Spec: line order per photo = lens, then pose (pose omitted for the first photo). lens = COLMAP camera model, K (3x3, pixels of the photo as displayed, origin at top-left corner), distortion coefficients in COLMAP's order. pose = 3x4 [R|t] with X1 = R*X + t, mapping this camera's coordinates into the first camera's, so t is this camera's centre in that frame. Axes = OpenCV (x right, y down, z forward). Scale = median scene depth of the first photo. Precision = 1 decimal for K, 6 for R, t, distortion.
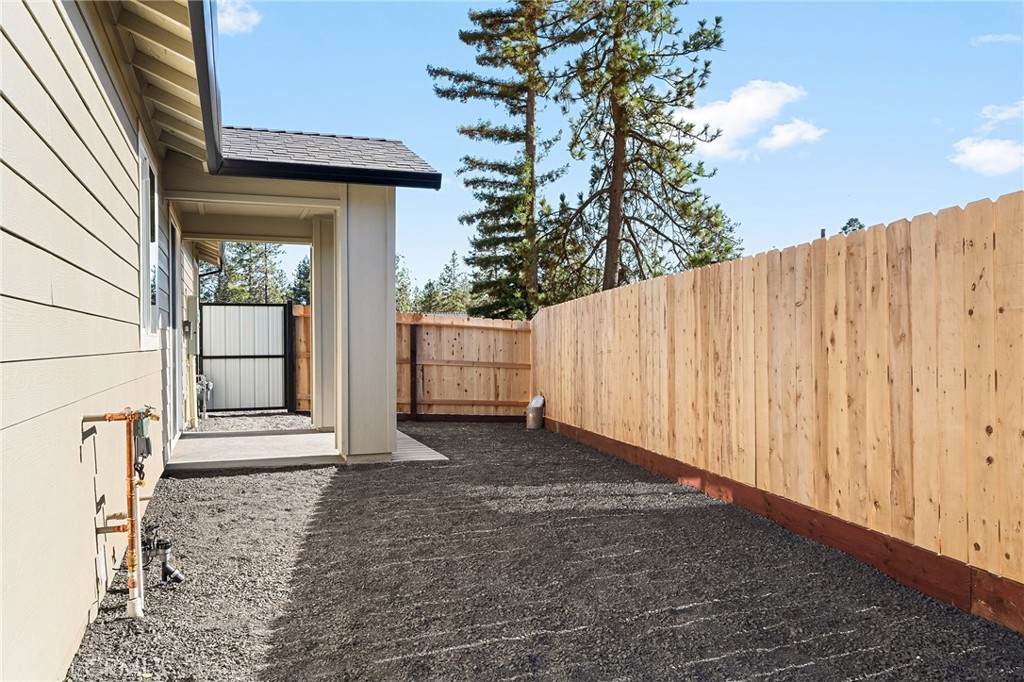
lens RADIAL K [[779.8, 0, 512.0], [0, 779.8, 341.0], [0, 0, 1]] dist [0.034726, -0.000657]
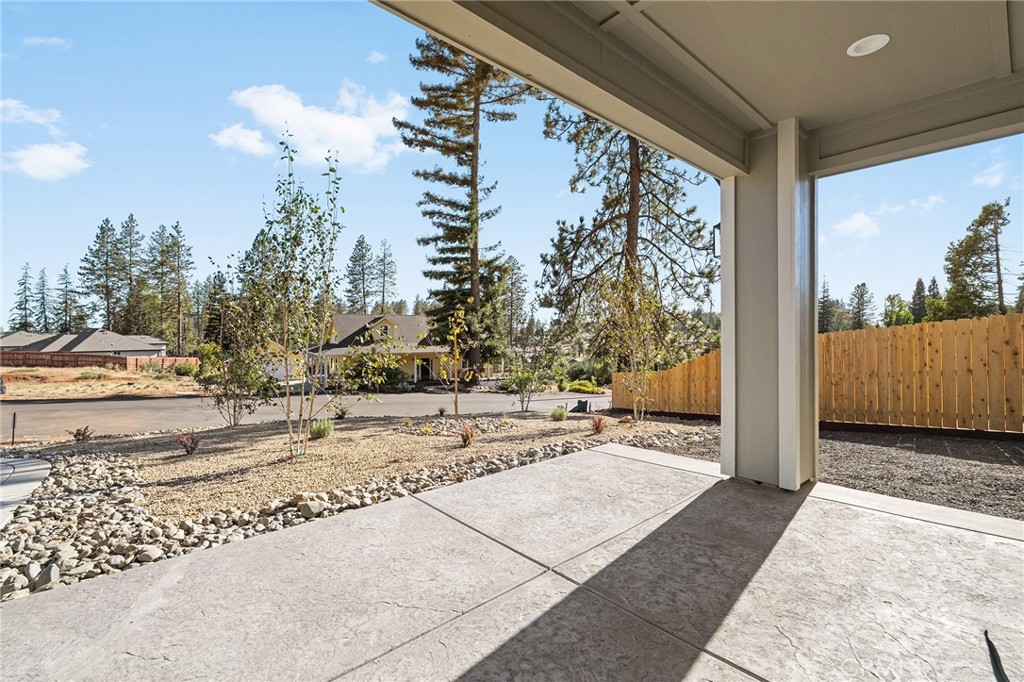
lens RADIAL K [[451.3, 0, 512.0], [0, 451.3, 341.0], [0, 0, 1]] dist [-0.002283, -0.000233]
pose [[0.929137, -0.005188, 0.369700, -0.202917], [0.000597, 0.999921, 0.012532, -0.000381], [-0.369736, -0.011423, 0.929067, 0.251690]]
